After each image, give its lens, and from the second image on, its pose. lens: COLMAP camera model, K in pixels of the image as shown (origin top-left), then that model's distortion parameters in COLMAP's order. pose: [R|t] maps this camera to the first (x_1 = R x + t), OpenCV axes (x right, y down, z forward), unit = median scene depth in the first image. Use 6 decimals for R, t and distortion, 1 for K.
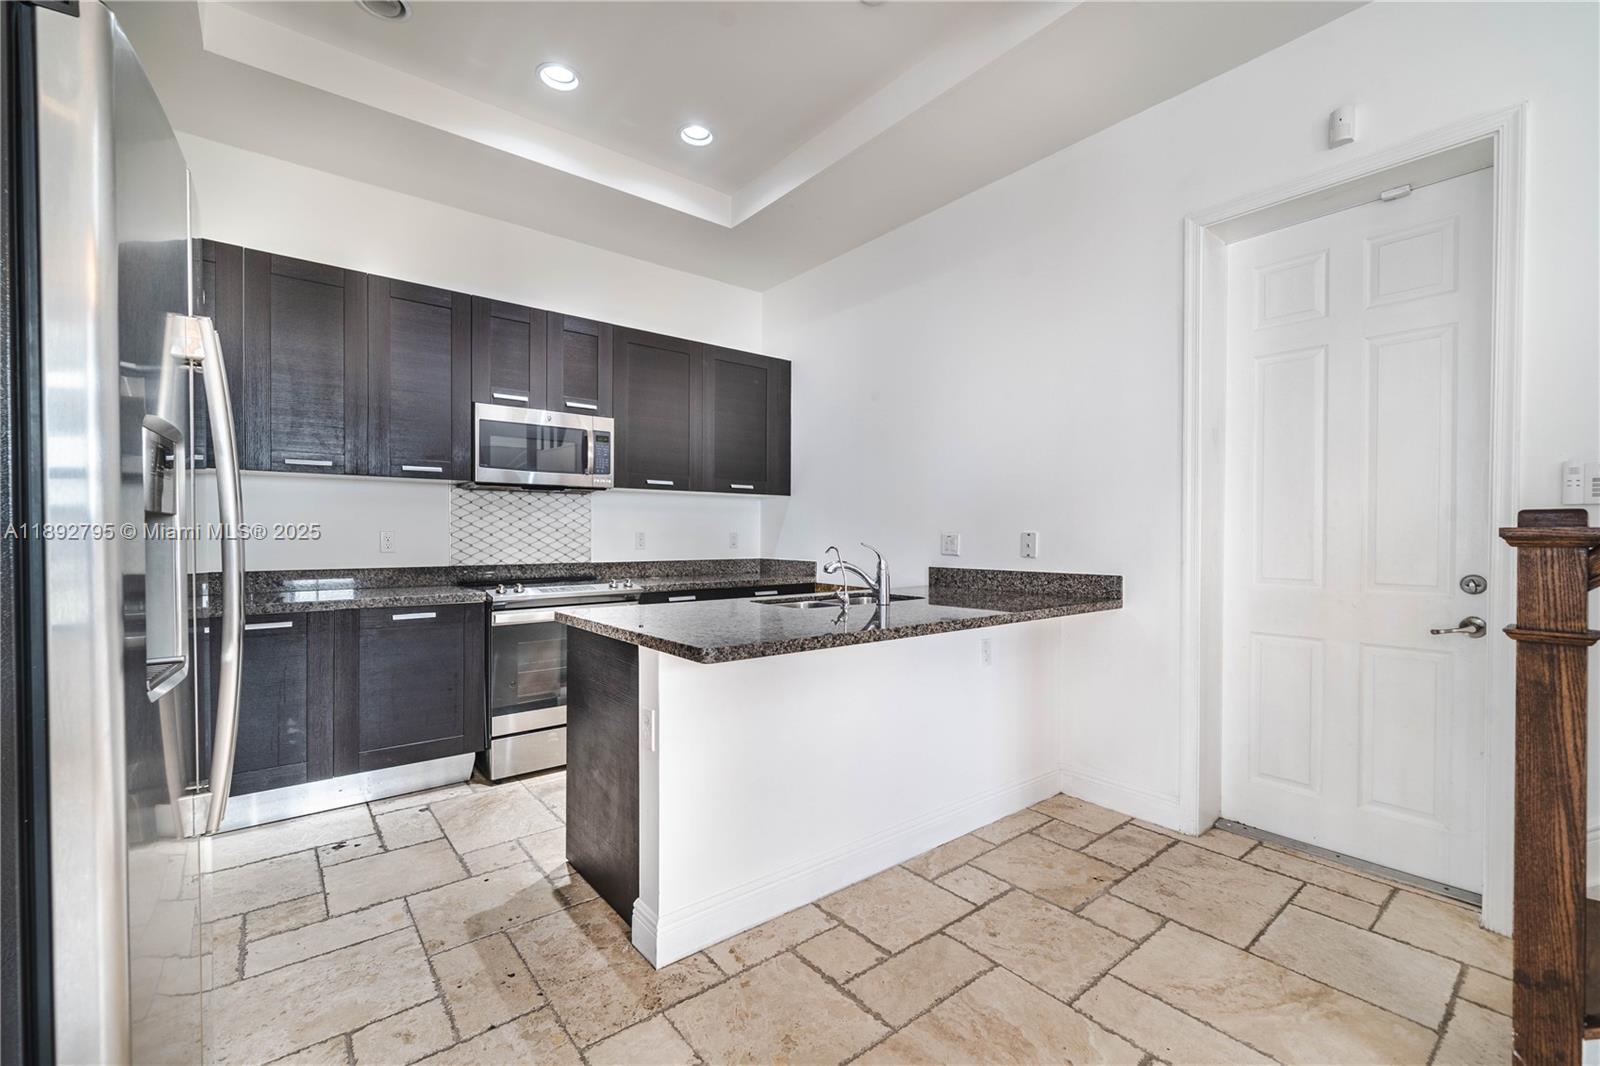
lens RADIAL K [[663.3, 0, 784.6], [0, 663.3, 537.2], [0, 0, 1]] dist [-0.000698, 0.000748]
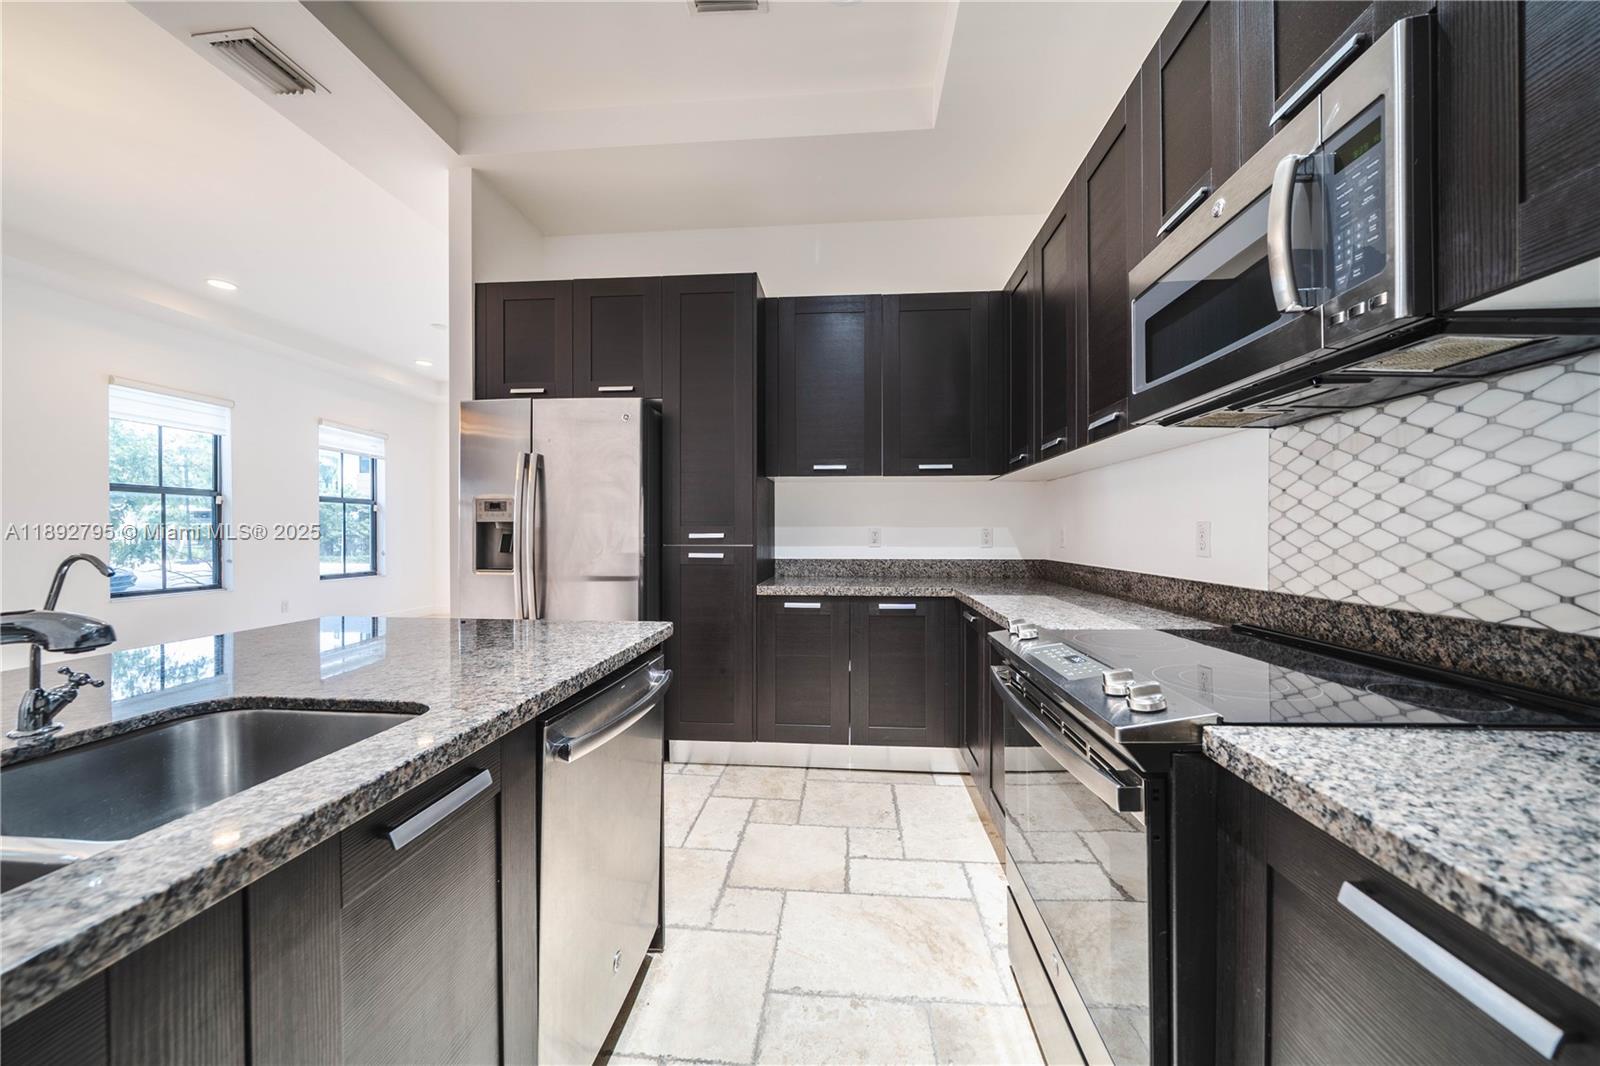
lens RADIAL K [[555.7, 0, 795.4], [0, 555.7, 538.1], [0, 0, 1]] dist [-0.009235, 0.000264]
pose [[-0.672292, 0.007473, -0.740248, 0.033415], [-0.003834, 0.999900, 0.013576, 0.000646], [0.740276, 0.011965, -0.672197, 1.167108]]
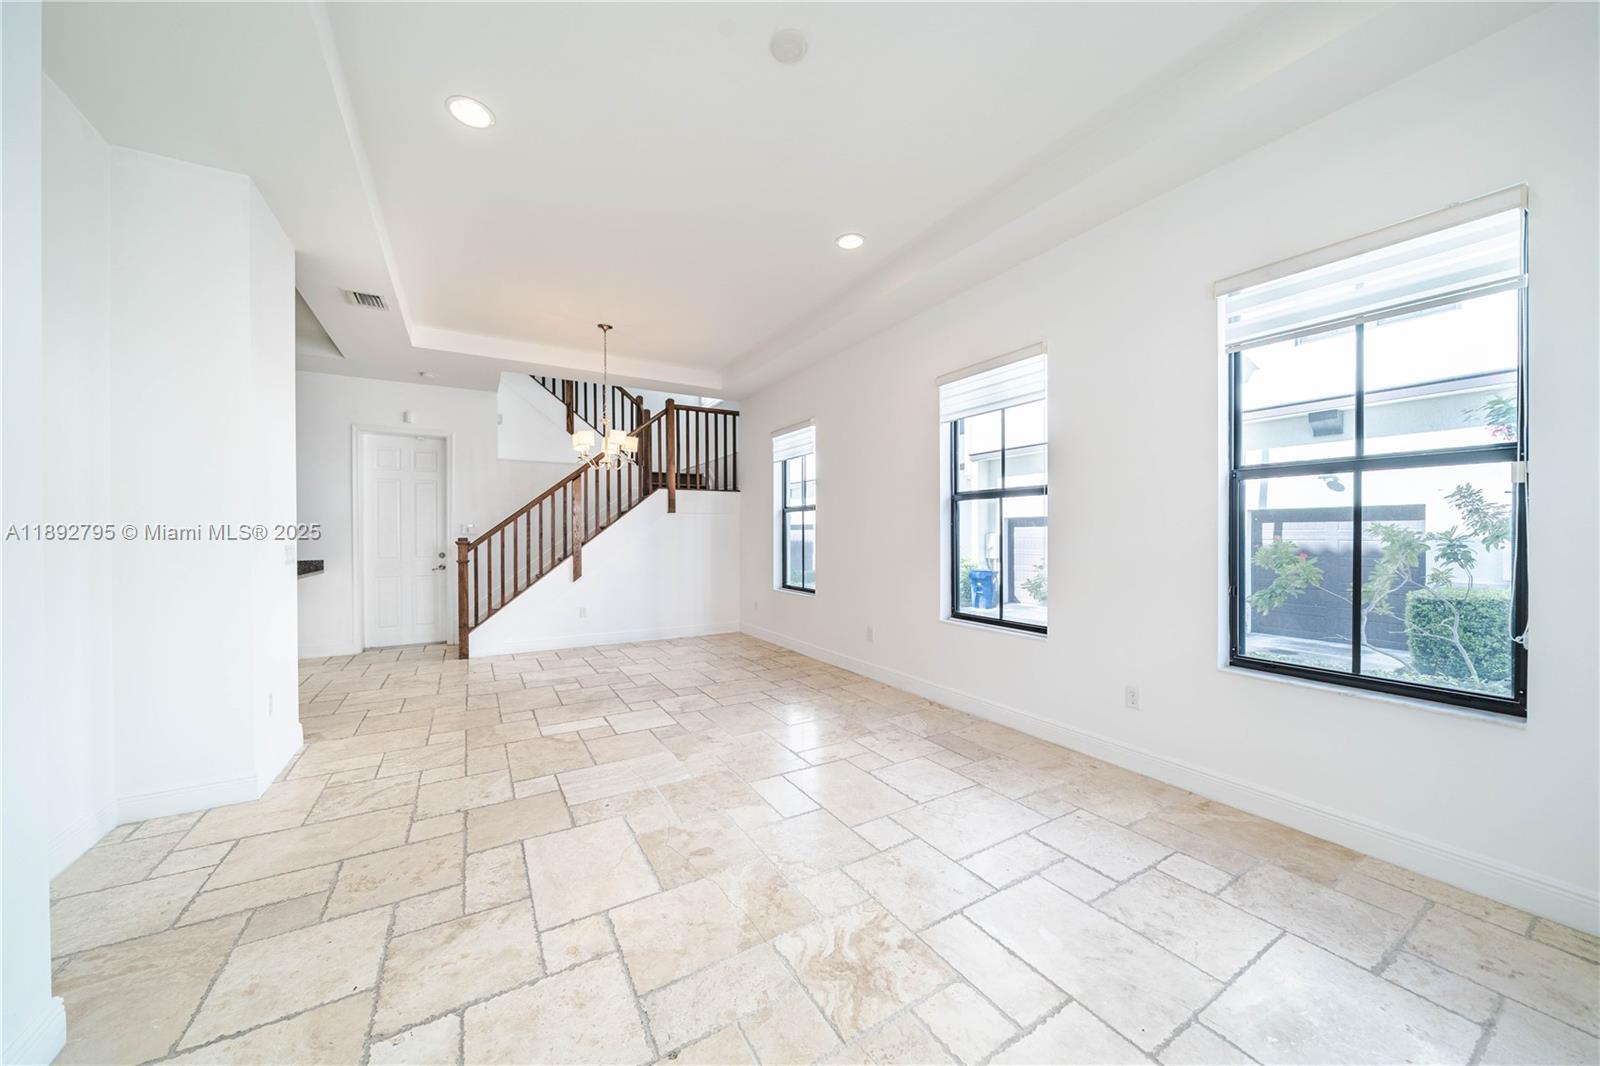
lens RADIAL K [[555.7, 0, 811.2], [0, 555.7, 533.2], [0, 0, 1]] dist [-0.009235, 0.000264]
pose [[0.104451, -0.004371, 0.994520, -1.216146], [0.009544, 0.999949, 0.003392, -0.028904], [-0.994484, 0.009137, 0.104488, -0.915162]]
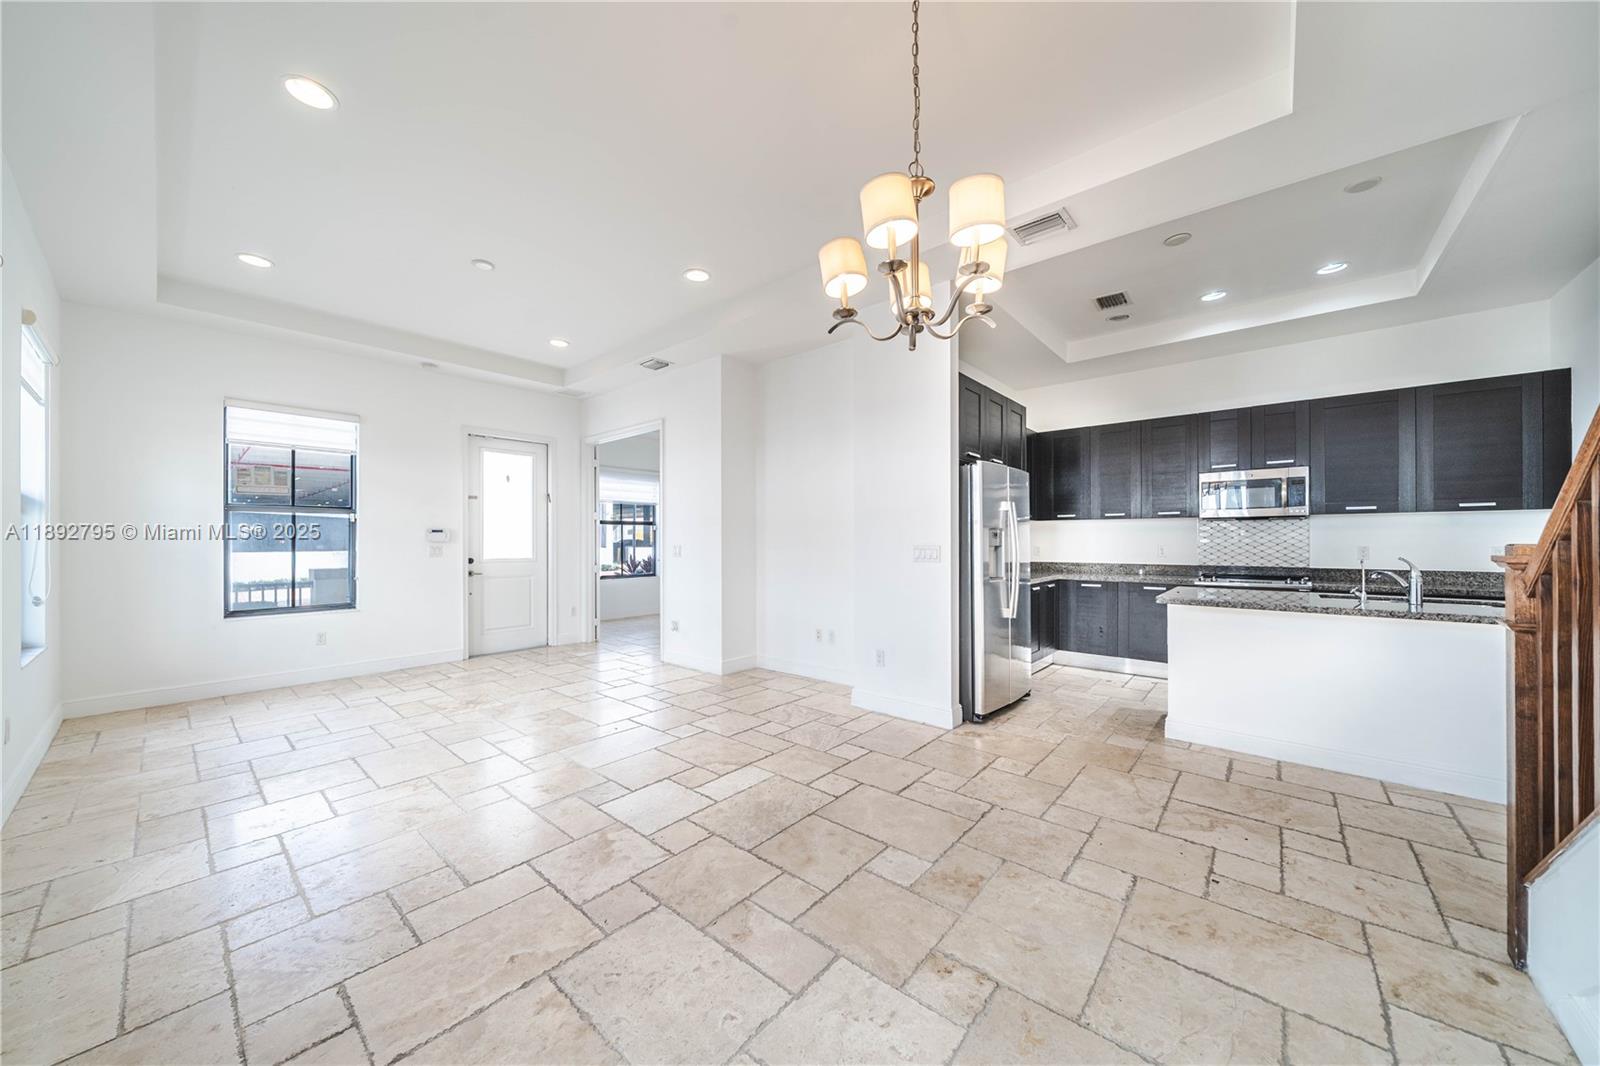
lens RADIAL K [[555.7, 0, 796.8], [0, 555.7, 538.8], [0, 0, 1]] dist [-0.009235, 0.000264]
pose [[0.190796, -0.005690, -0.981613, 0.832461], [-0.001569, 0.999980, -0.006101, -0.018287], [0.981628, 0.002704, 0.190783, -0.363461]]
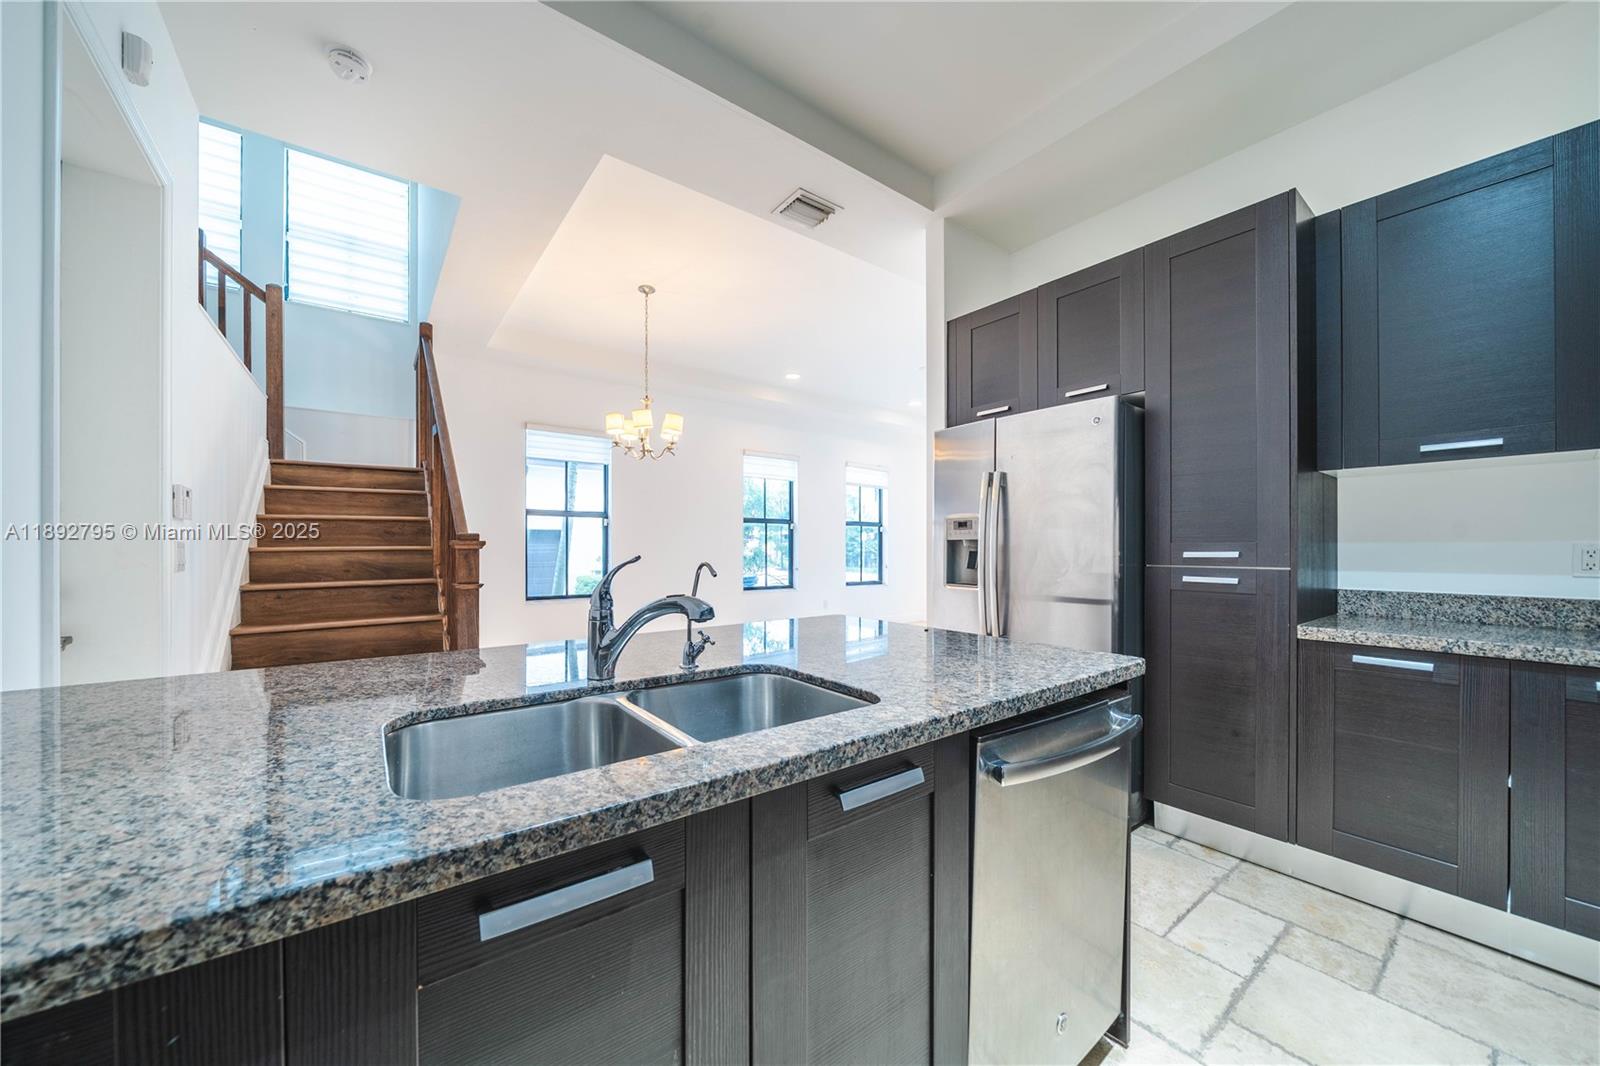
lens RADIAL K [[555.7, 0, 762.0], [0, 555.7, 551.3], [0, 0, 1]] dist [-0.009235, 0.000264]
pose [[-0.999353, -0.002695, 0.035860, 0.008906], [-0.002367, 0.999955, 0.009201, 0.000369], [-0.035883, 0.009110, -0.999314, 1.172081]]
